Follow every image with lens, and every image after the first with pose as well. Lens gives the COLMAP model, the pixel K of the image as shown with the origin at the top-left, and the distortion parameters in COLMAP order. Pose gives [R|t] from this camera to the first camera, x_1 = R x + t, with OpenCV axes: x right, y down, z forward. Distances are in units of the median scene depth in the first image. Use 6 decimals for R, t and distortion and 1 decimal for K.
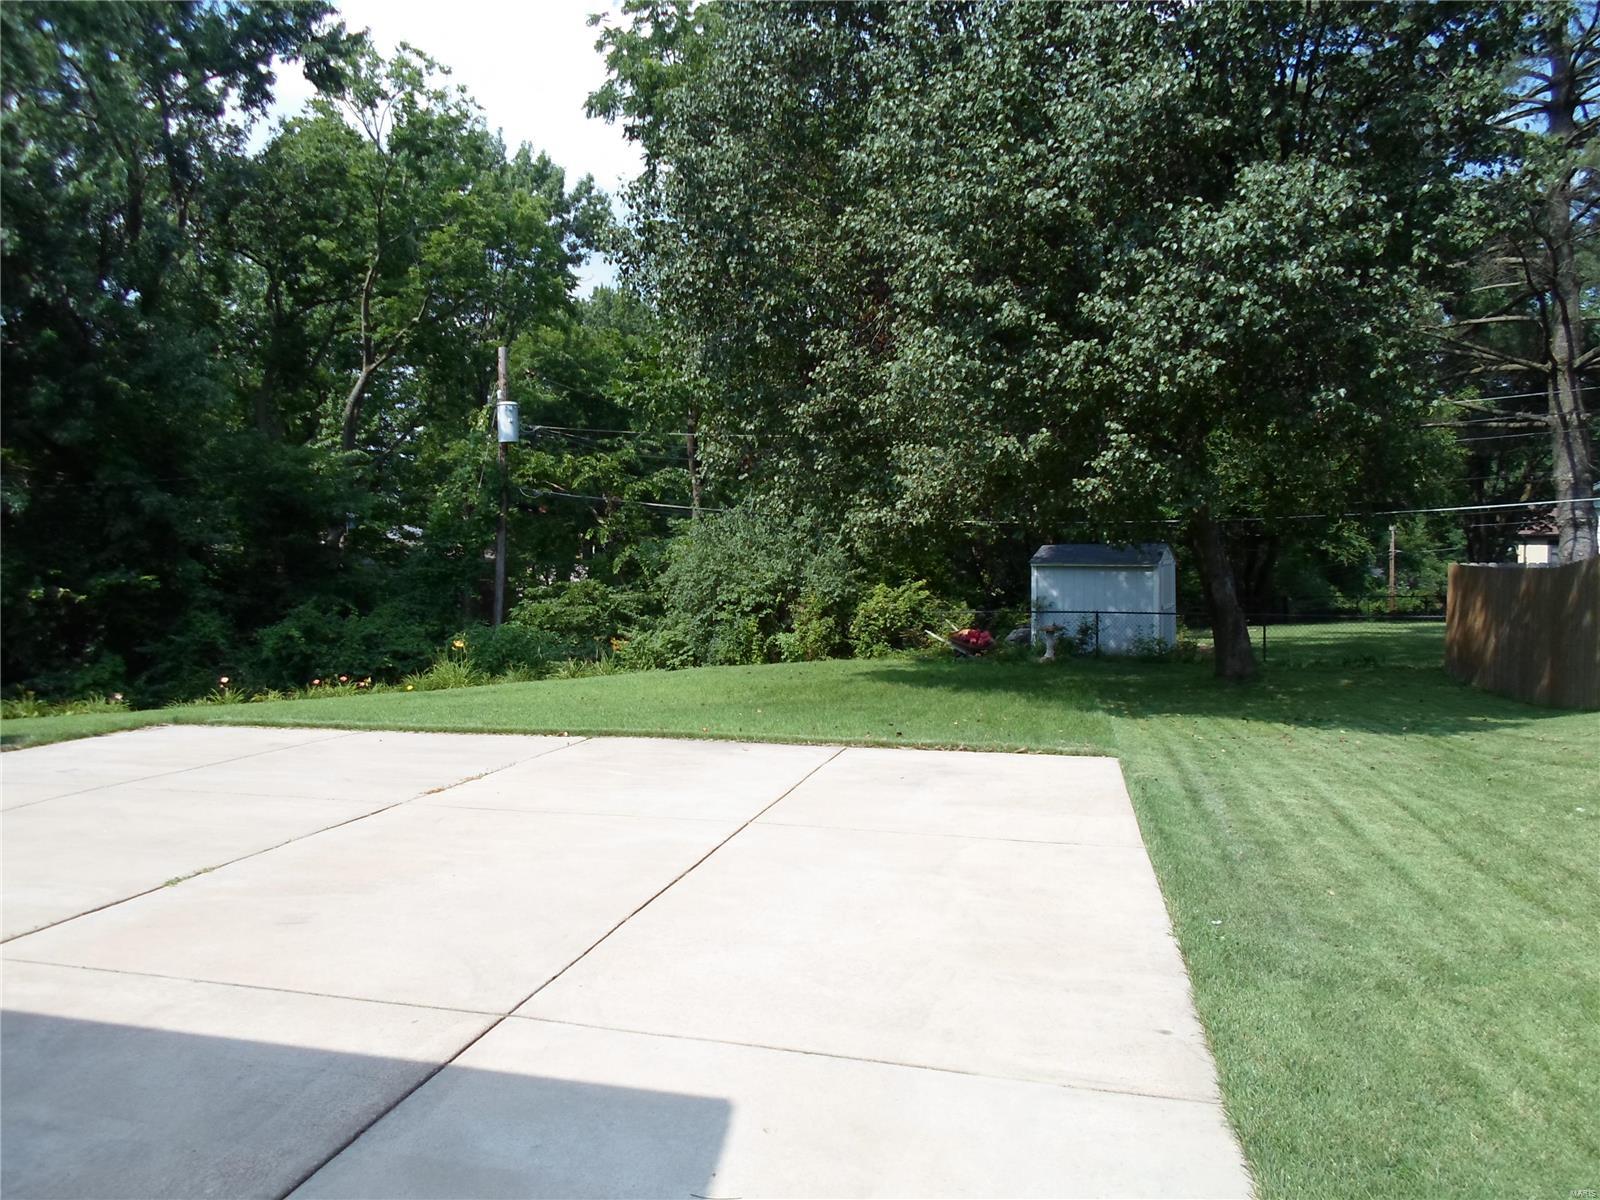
lens RADIAL K [[1216.3, 0, 785.5], [0, 1216.3, 587.1], [0, 0, 1]] dist [-0.039554, -0.008467]
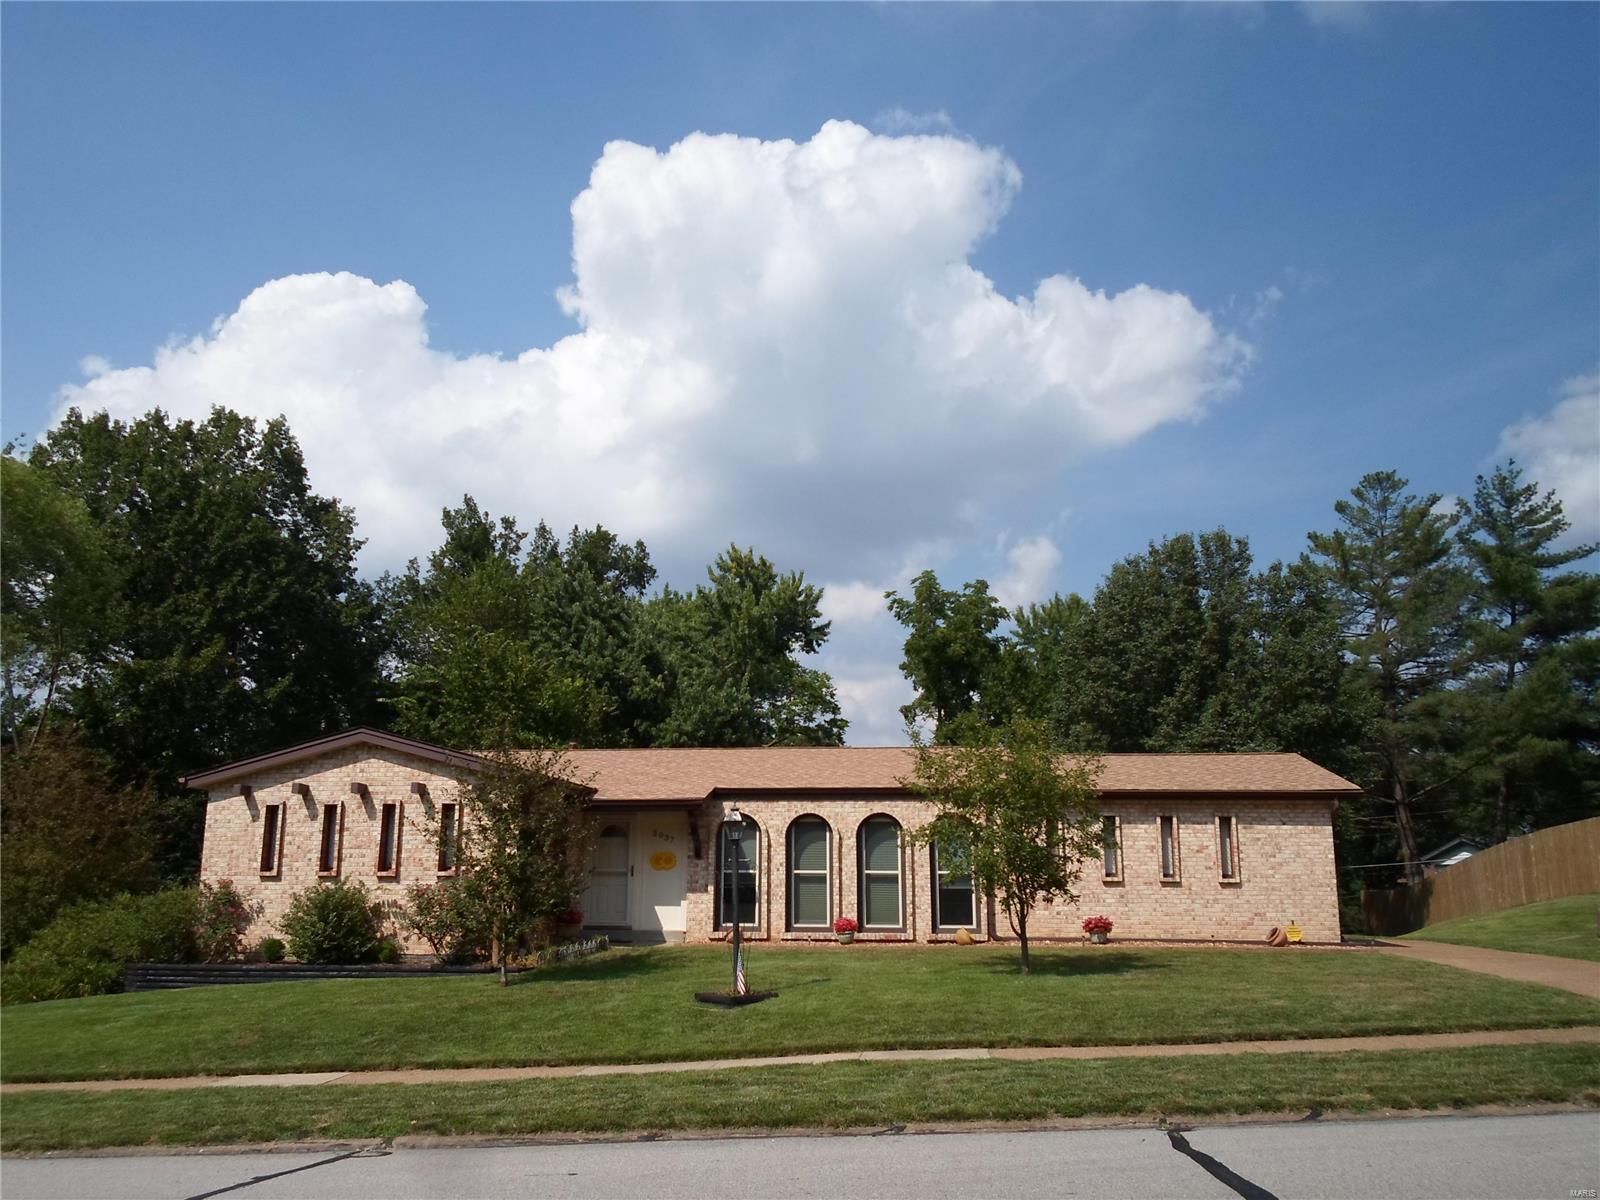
lens RADIAL K [[1294.2, 0, 788.3], [0, 1294.2, 601.0], [0, 0, 1]] dist [0.003730, -0.027884]
pose [[0.995753, 0.036268, 0.084620, -0.596954], [-0.013434, 0.966537, -0.256176, 0.066670], [-0.091079, 0.253951, 0.962919, -1.127944]]
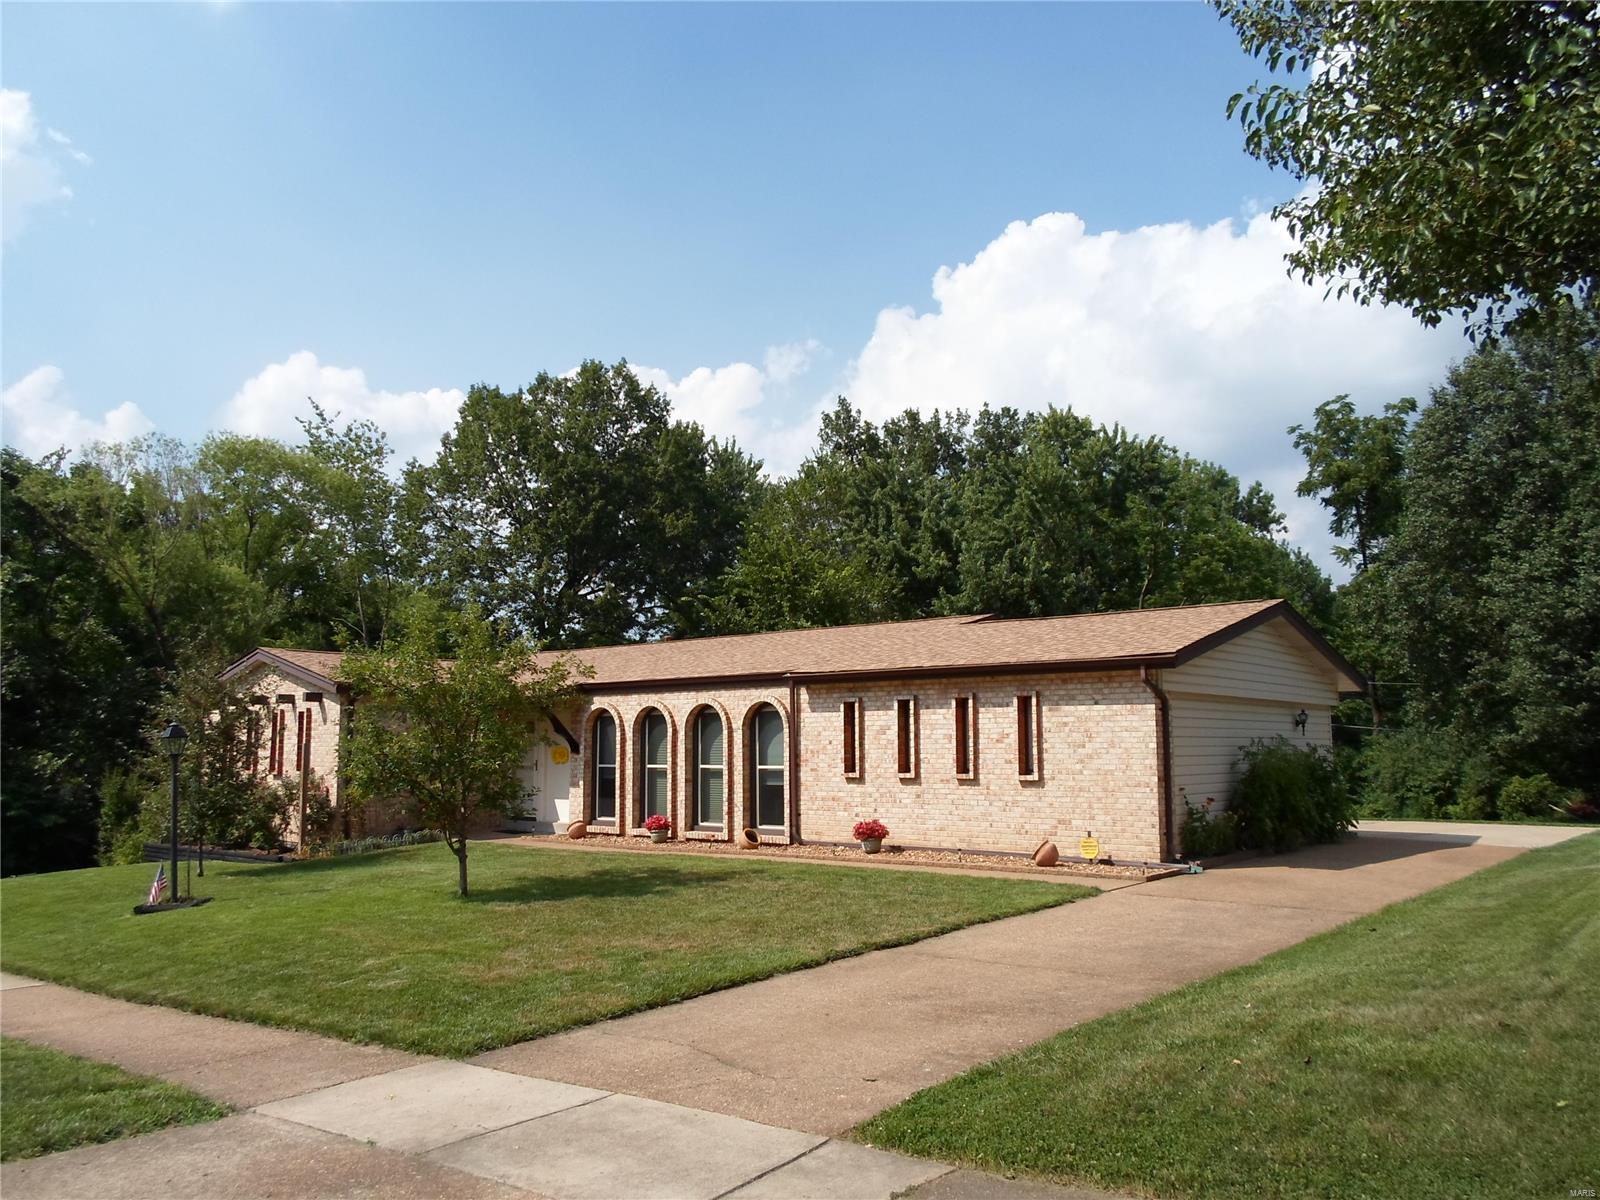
lens RADIAL K [[1216.3, 0, 783.9], [0, 1216.3, 571.5], [0, 0, 1]] dist [-0.039554, -0.008467]
pose [[0.890774, -0.060684, -0.450377, -0.058465], [-0.021560, 0.984285, -0.175267, 0.030138], [0.453935, 0.165834, 0.875467, -0.904409]]
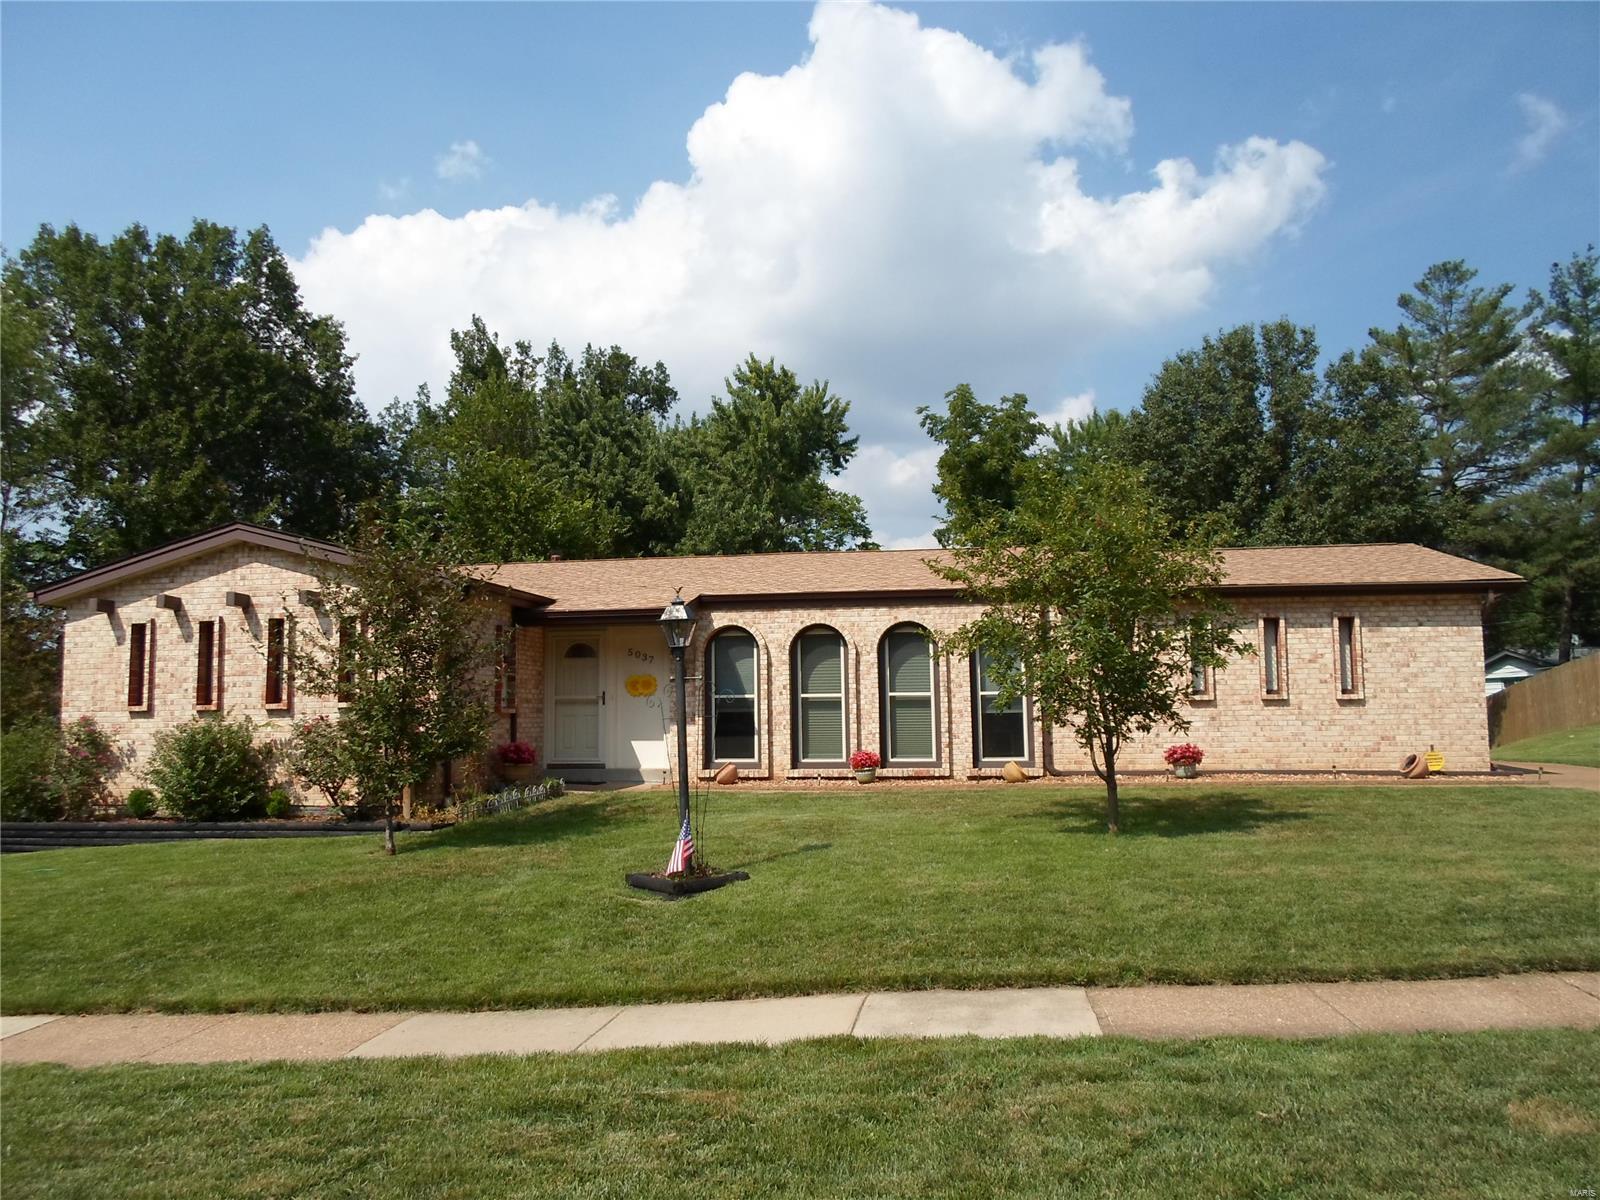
lens RADIAL K [[1216.3, 0, 787.2], [0, 1216.3, 593.4], [0, 0, 1]] dist [-0.039554, -0.008467]
pose [[0.998568, 0.006013, 0.053156, -0.555296], [0.001415, 0.990347, -0.138601, 0.055711], [-0.053476, 0.138478, 0.988921, -0.900142]]
